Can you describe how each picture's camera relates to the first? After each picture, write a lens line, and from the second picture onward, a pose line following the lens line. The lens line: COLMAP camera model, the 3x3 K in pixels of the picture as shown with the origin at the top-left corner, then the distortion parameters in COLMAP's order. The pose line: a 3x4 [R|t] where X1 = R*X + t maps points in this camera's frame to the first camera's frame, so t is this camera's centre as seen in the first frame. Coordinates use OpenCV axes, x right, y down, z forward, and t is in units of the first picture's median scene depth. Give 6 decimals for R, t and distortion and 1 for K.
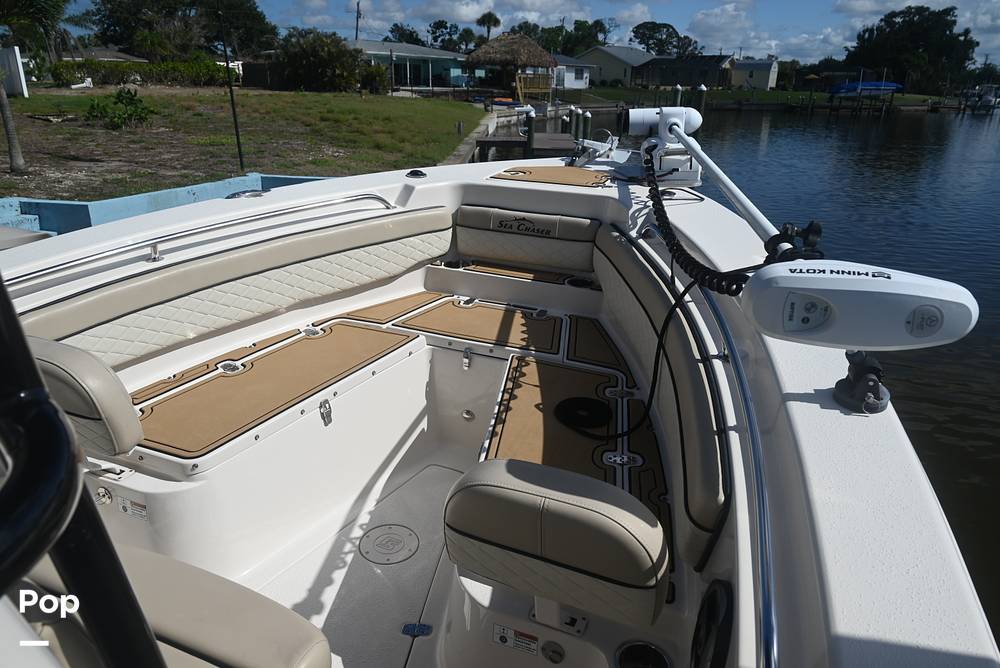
lens RADIAL K [[679.3, 0, 494.2], [0, 679.3, 337.7], [0, 0, 1]] dist [0.002108, 0.002324]
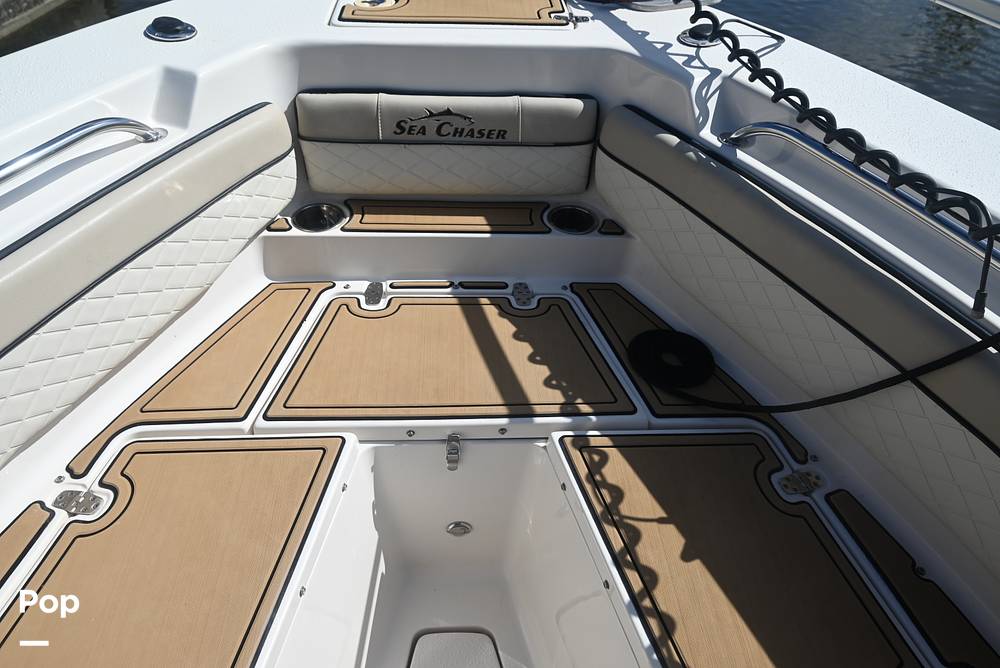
lens RADIAL K [[669.3, 0, 500.0], [0, 669.3, 334.0], [0, 0, 1]] dist [0.000931, 0.000185]
pose [[0.894667, -0.281746, 0.346686, -0.143239], [0.151476, 0.921392, 0.357898, -0.201821], [-0.420270, -0.267685, 0.867017, 0.532828]]
